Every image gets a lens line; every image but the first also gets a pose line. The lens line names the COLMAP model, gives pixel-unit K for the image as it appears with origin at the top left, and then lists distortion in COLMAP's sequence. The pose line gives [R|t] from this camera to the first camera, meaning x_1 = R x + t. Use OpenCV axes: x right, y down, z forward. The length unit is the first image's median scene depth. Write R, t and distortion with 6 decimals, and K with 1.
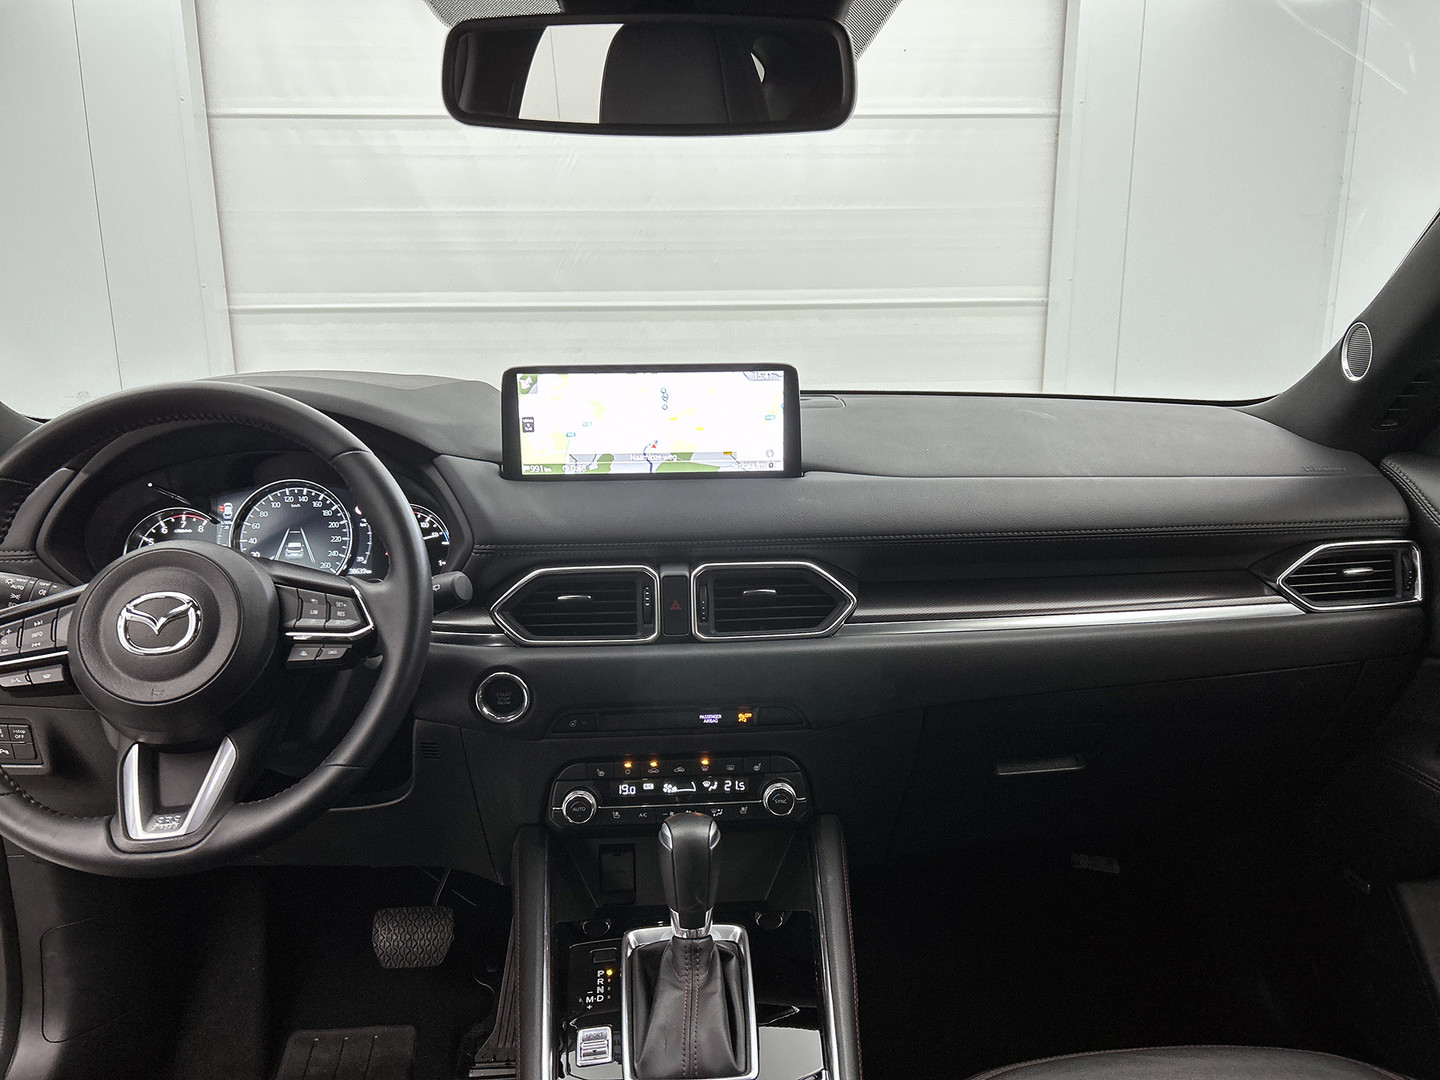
lens RADIAL K [[1181.8, 0, 720.0], [0, 1181.8, 540.0], [0, 0, 1]] dist [0.080059, 0.006347]
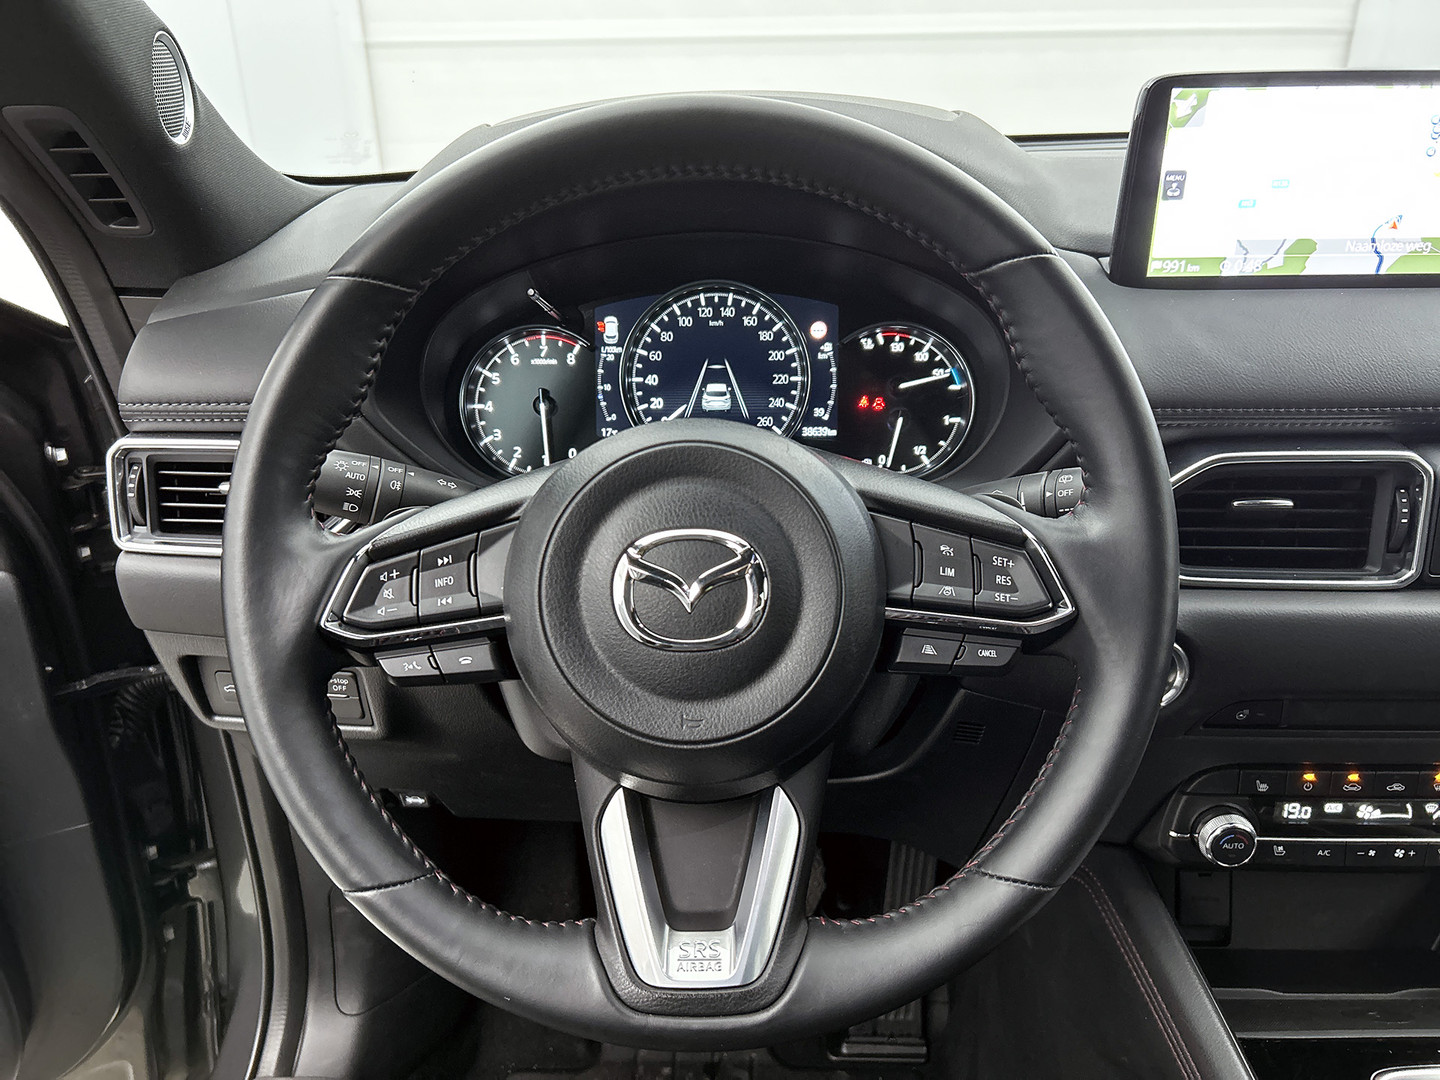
lens RADIAL K [[1204.7, 0, 720.0], [0, 1204.7, 540.0], [0, 0, 1]] dist [0.047338, -0.014673]
pose [[0.997634, 0.025886, -0.063687, -0.330540], [-0.013702, 0.982684, 0.184784, -0.035956], [0.067368, -0.183474, 0.980713, 0.390747]]
